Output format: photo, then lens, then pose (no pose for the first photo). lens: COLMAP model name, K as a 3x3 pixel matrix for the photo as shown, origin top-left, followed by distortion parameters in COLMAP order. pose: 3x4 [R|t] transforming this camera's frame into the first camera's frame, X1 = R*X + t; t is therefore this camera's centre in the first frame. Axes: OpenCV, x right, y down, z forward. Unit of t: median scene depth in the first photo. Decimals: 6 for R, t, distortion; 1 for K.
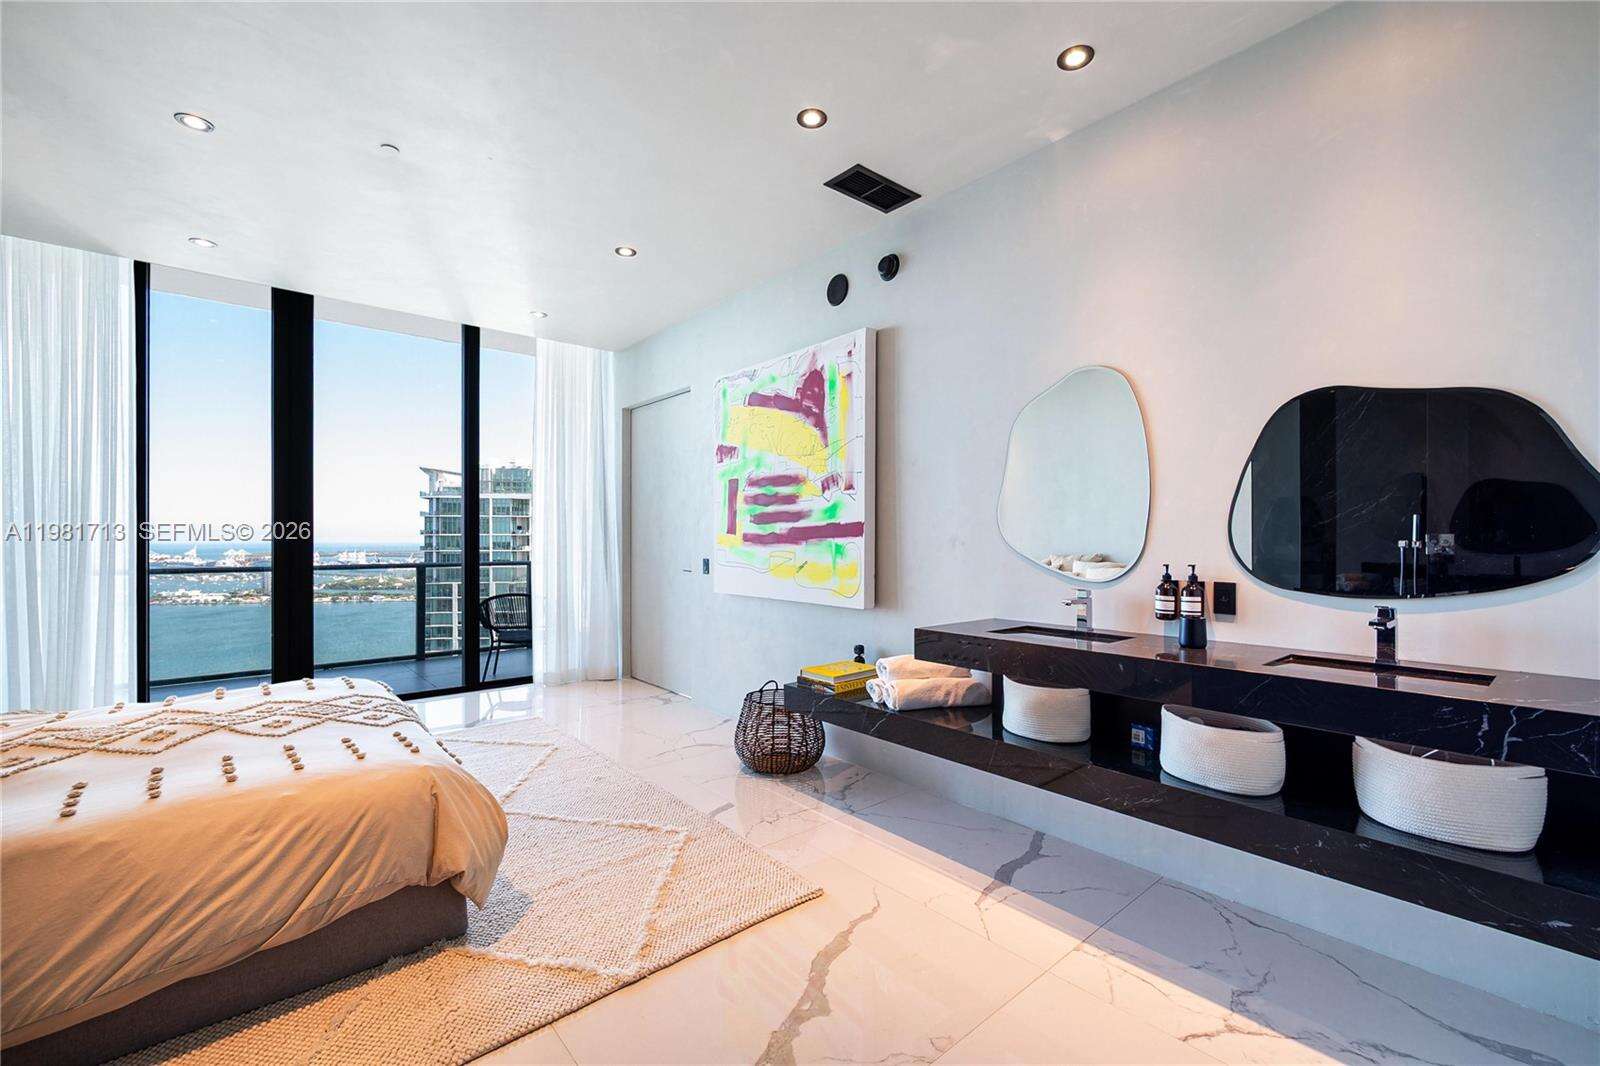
lens RADIAL K [[680.4, 0, 804.3], [0, 680.4, 538.9], [0, 0, 1]] dist [0.003726, -0.000004]
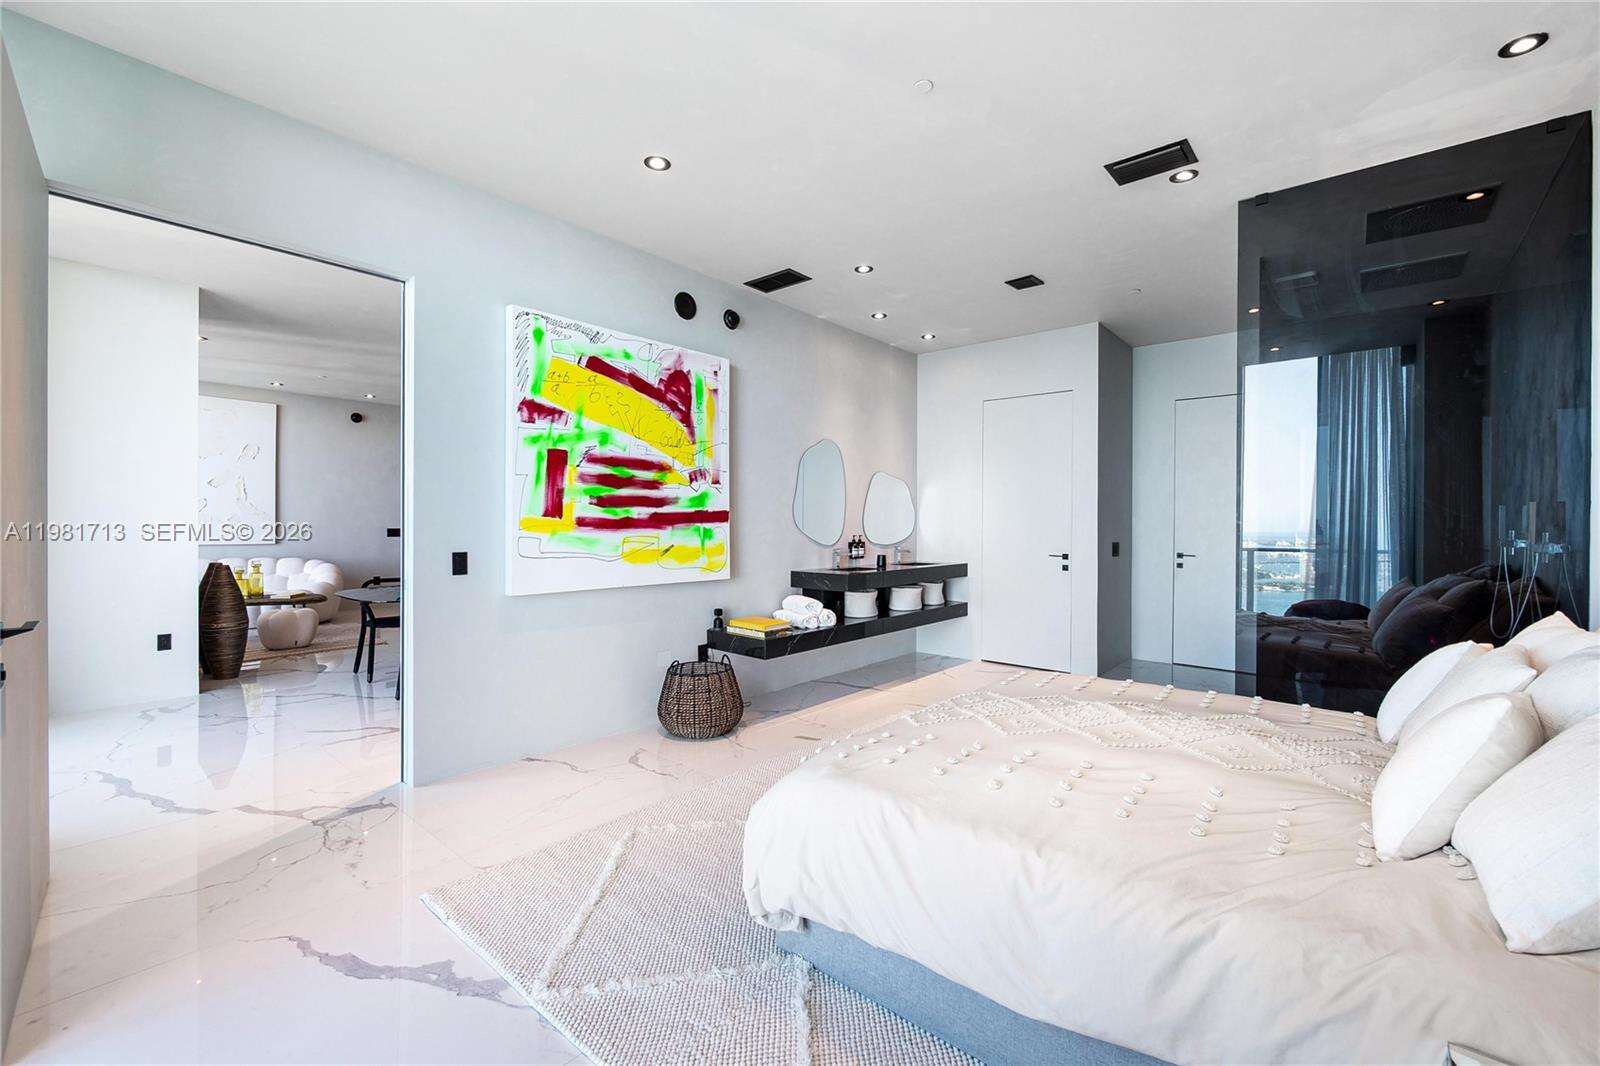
lens RADIAL K [[660.8, 0, 800.3], [0, 660.8, 529.1], [0, 0, 1]] dist [-0.004684, -0.000322]
pose [[-0.157045, -0.008166, 0.987558, -1.066712], [-0.003526, 0.999964, 0.007708, -0.000583], [-0.987585, -0.002272, -0.157068, 0.972006]]
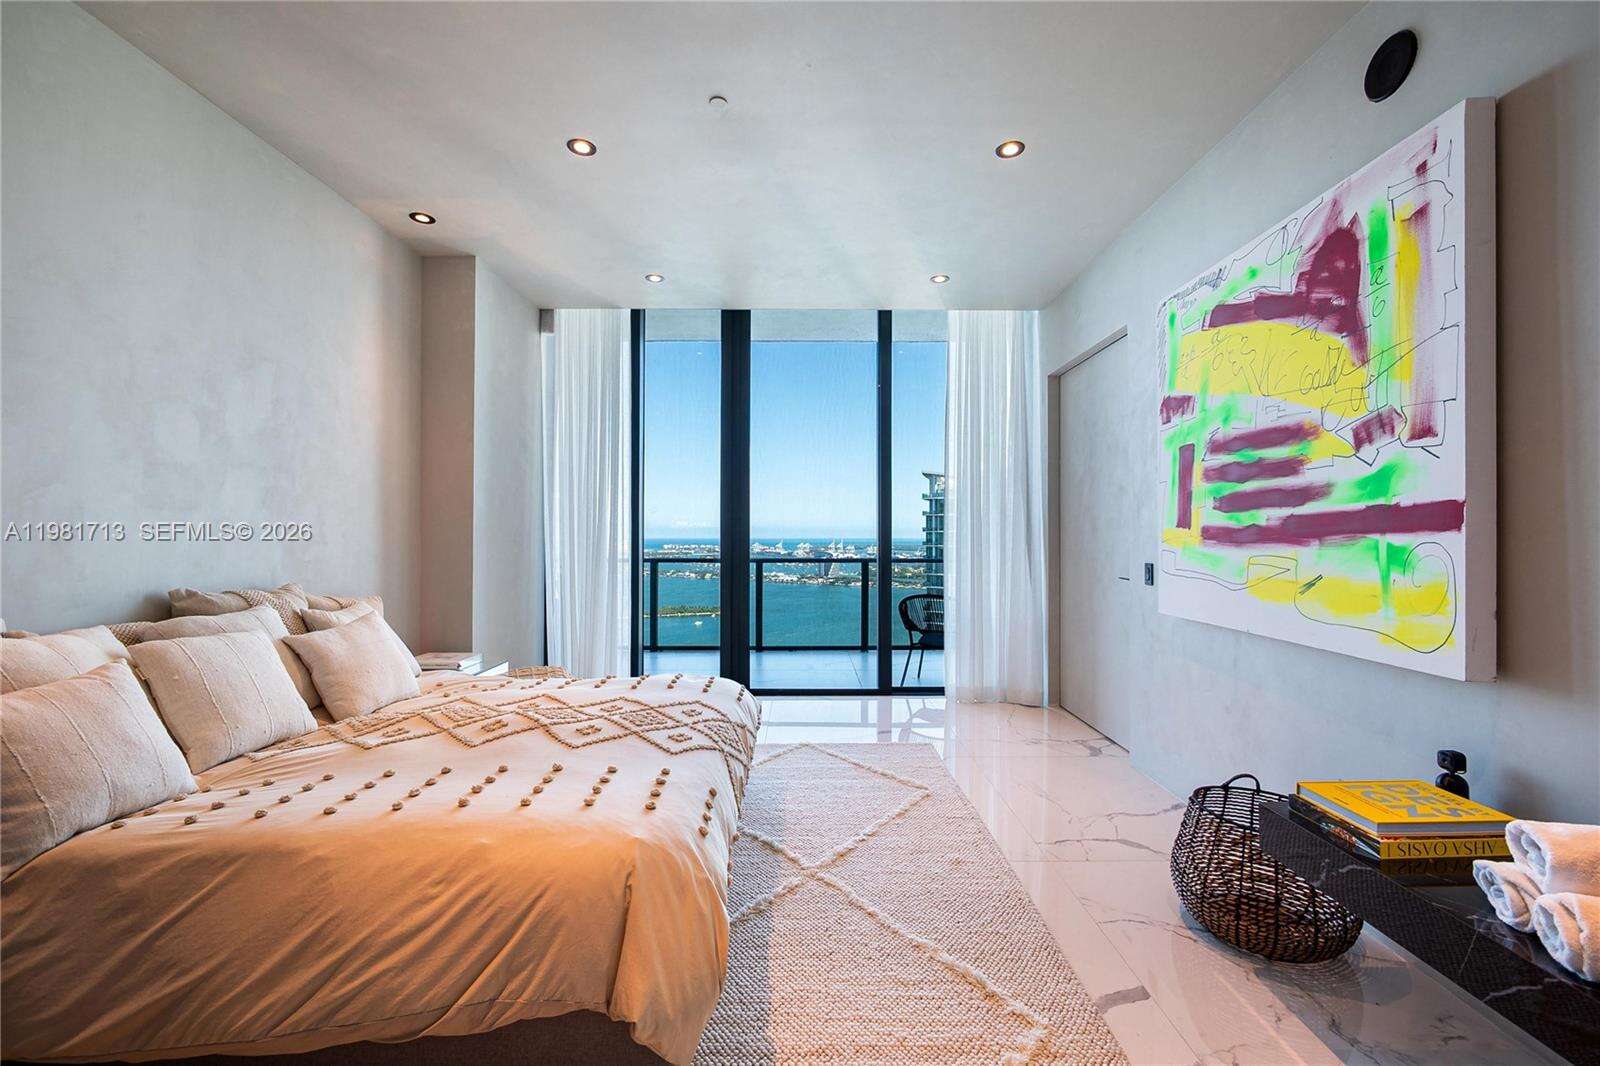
lens RADIAL K [[660.8, 0, 800.3], [0, 660.8, 529.1], [0, 0, 1]] dist [-0.004684, -0.000322]
pose [[0.762996, -0.004574, -0.646386, 0.027175], [-0.001679, 0.999958, -0.009059, 0.000474], [0.646400, 0.007997, 0.762956, 0.310715]]
